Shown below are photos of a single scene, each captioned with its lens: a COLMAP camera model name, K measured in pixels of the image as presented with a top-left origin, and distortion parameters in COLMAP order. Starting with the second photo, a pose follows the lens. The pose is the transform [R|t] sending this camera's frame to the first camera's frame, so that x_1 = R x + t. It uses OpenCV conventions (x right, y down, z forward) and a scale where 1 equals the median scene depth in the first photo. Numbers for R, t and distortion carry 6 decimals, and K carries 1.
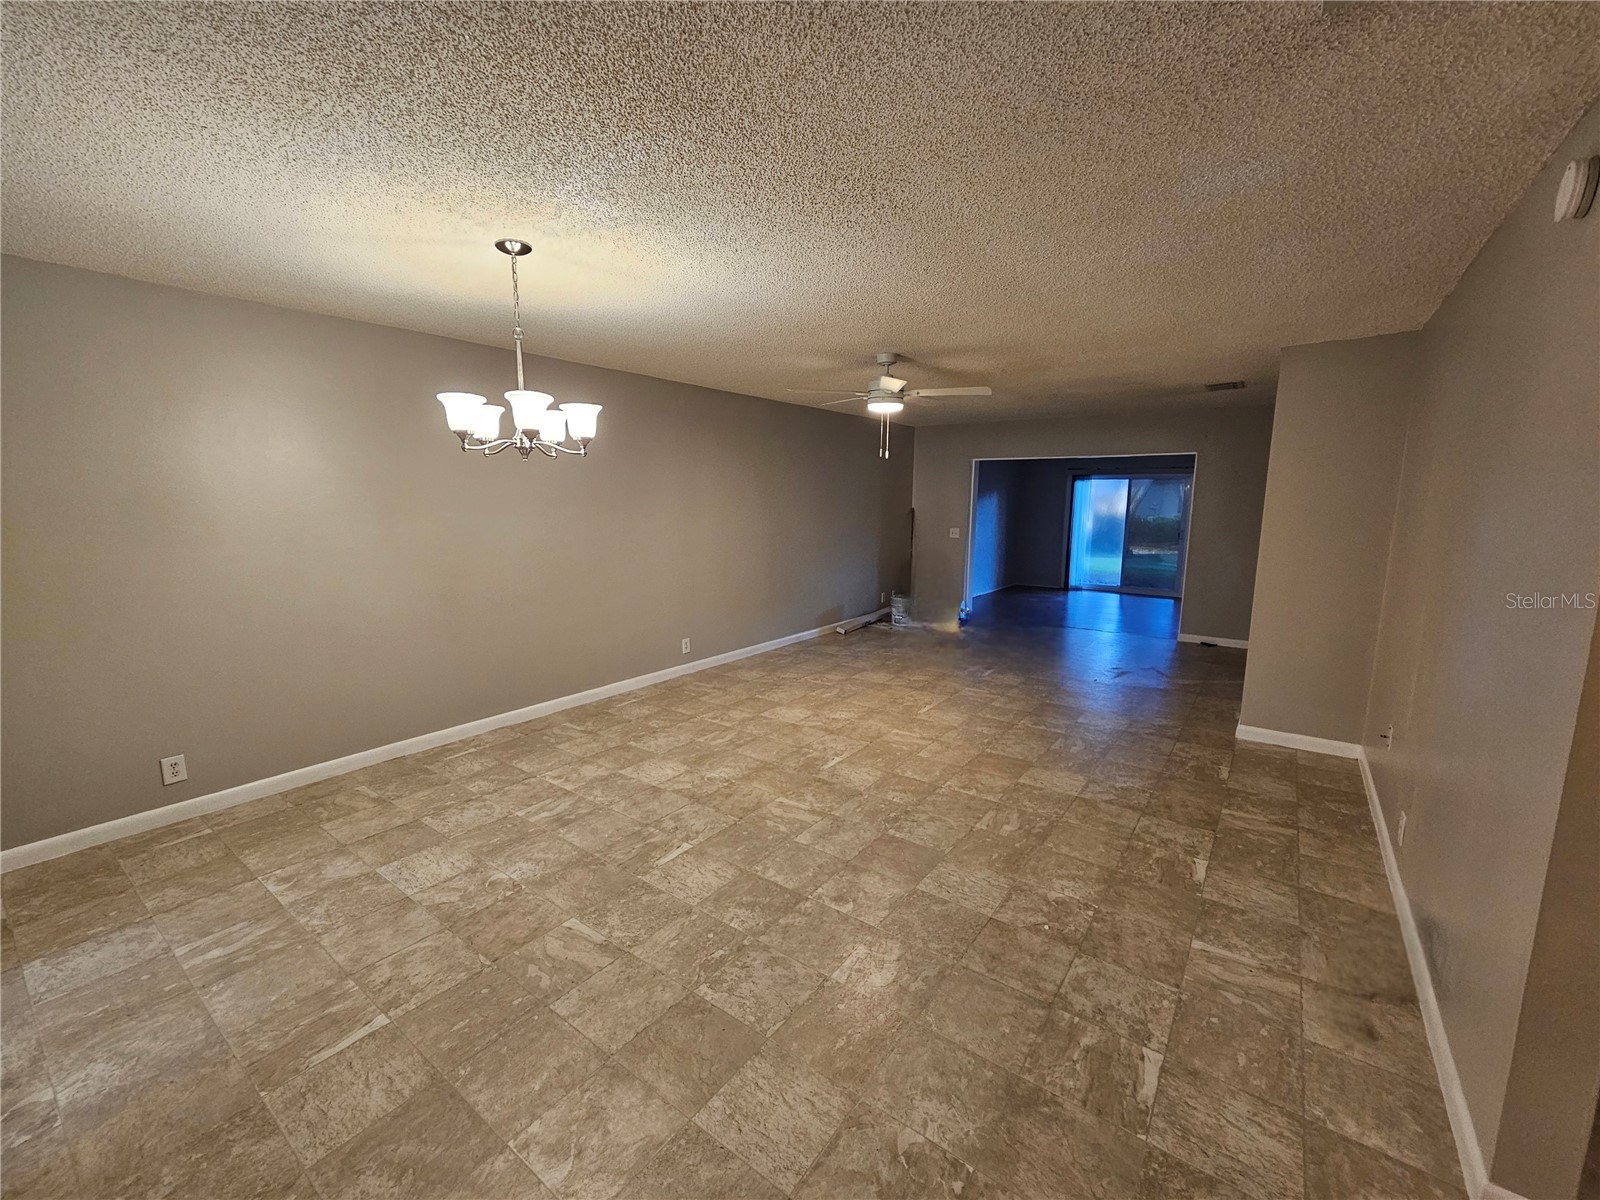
lens RADIAL K [[661.4, 0, 800.0], [0, 661.4, 600.0], [0, 0, 1]] dist [0.000652, -0.000073]
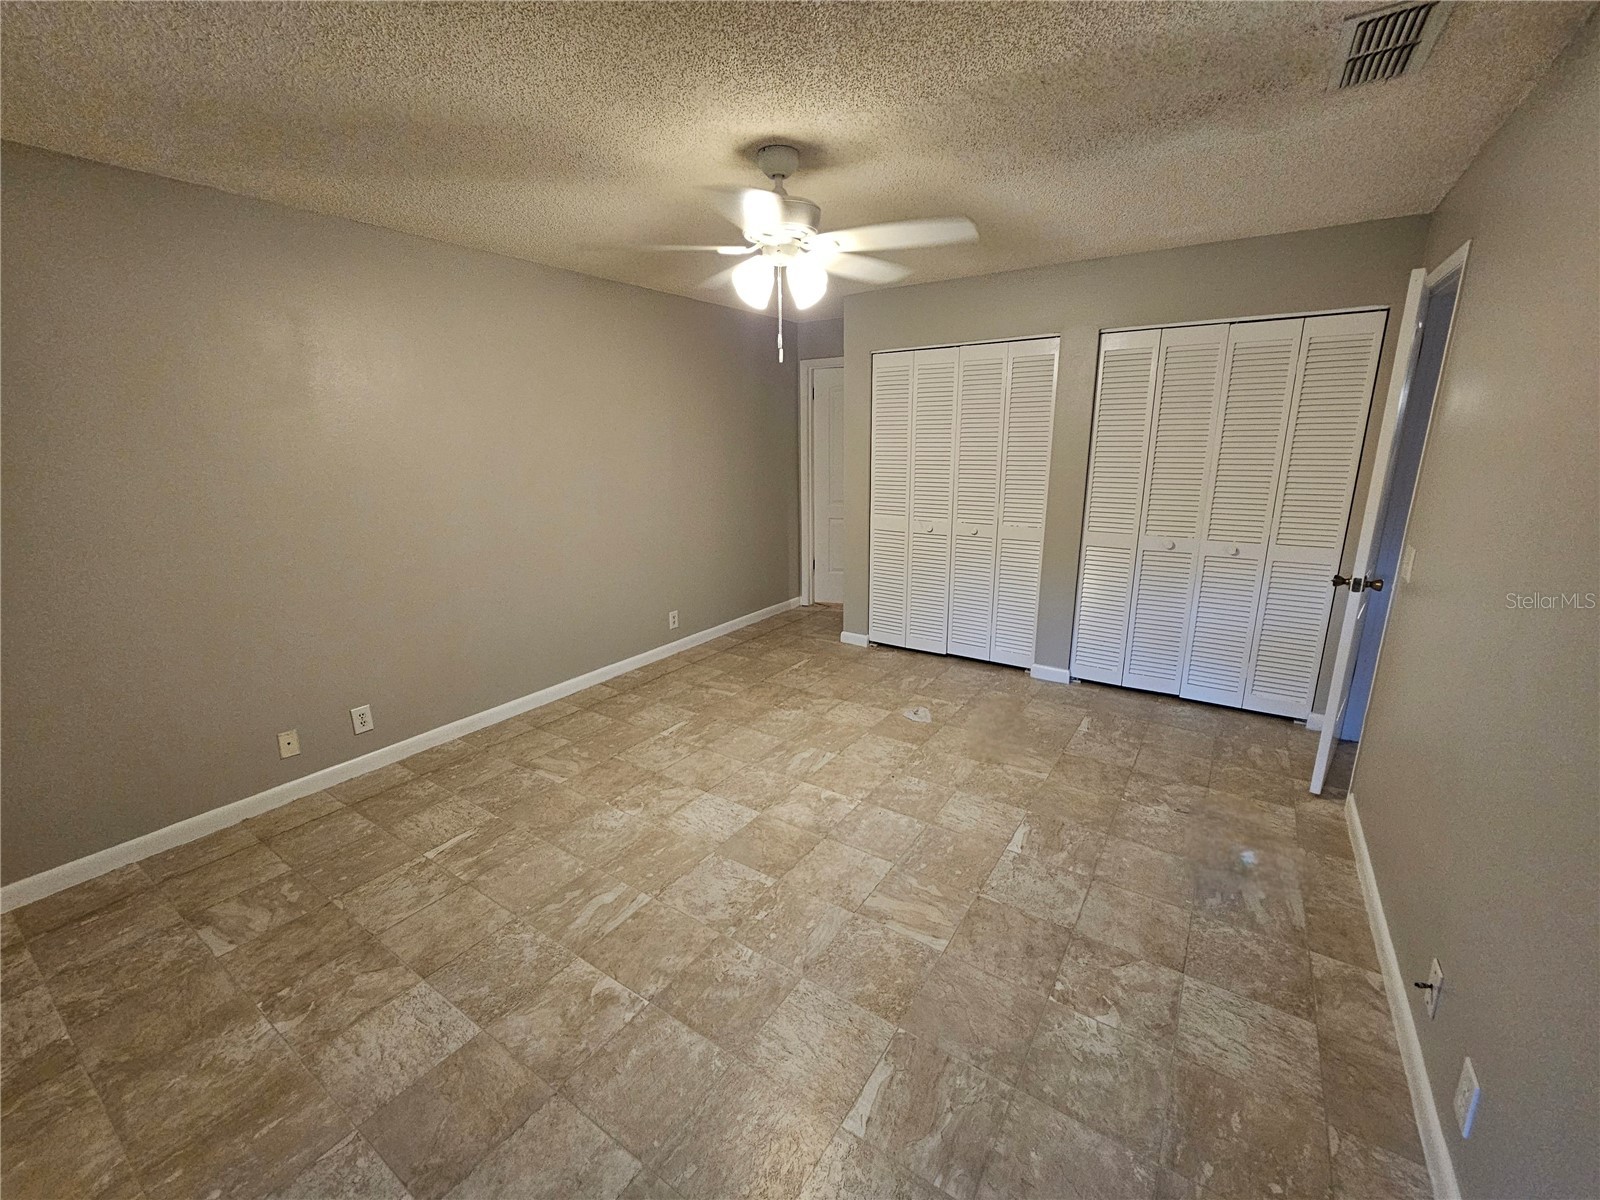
lens RADIAL K [[661.4, 0, 800.0], [0, 661.4, 600.0], [0, 0, 1]] dist [0.000652, -0.000073]
pose [[-0.999018, 0.007030, -0.043745, -0.633810], [-0.010418, 0.922377, 0.386150, -0.275920], [0.043065, 0.386226, -0.921398, 1.736631]]
